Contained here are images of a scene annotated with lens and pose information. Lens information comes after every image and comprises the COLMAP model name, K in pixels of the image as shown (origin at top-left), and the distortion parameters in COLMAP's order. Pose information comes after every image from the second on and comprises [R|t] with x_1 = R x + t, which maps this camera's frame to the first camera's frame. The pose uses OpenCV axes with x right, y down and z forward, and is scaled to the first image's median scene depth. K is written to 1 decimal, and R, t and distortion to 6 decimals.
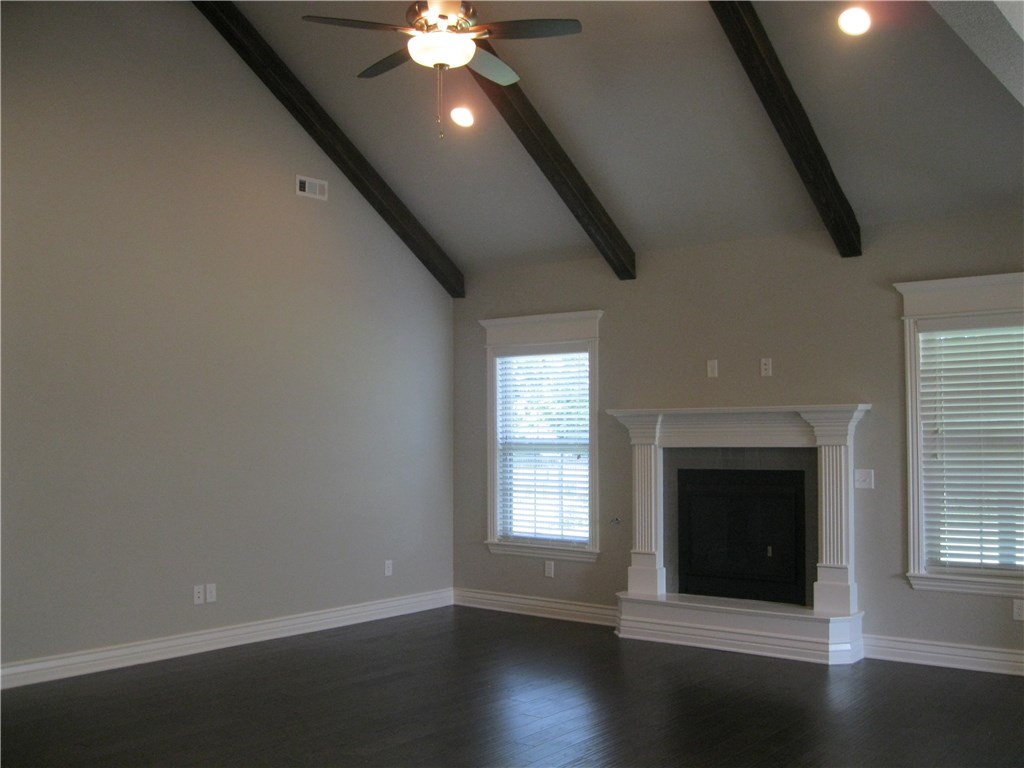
lens RADIAL K [[1030.8, 0, 512.0], [0, 1030.8, 384.0], [0, 0, 1]] dist [-0.107987, 0.050580]
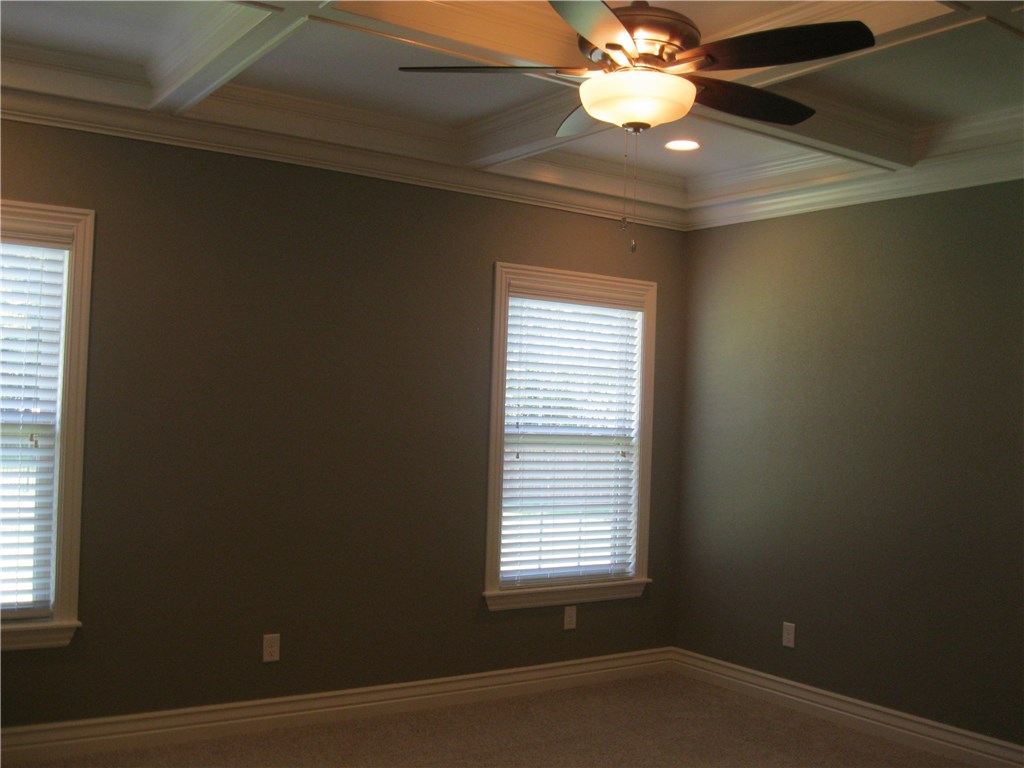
lens RADIAL K [[1062.1, 0, 512.0], [0, 1062.1, 384.0], [0, 0, 1]] dist [-0.114707, 0.015829]
pose [[0.306314, 0.033538, 0.951340, -0.710630], [-0.080615, 0.996703, -0.009181, 0.036957], [-0.948511, -0.073880, 0.308007, 0.911878]]
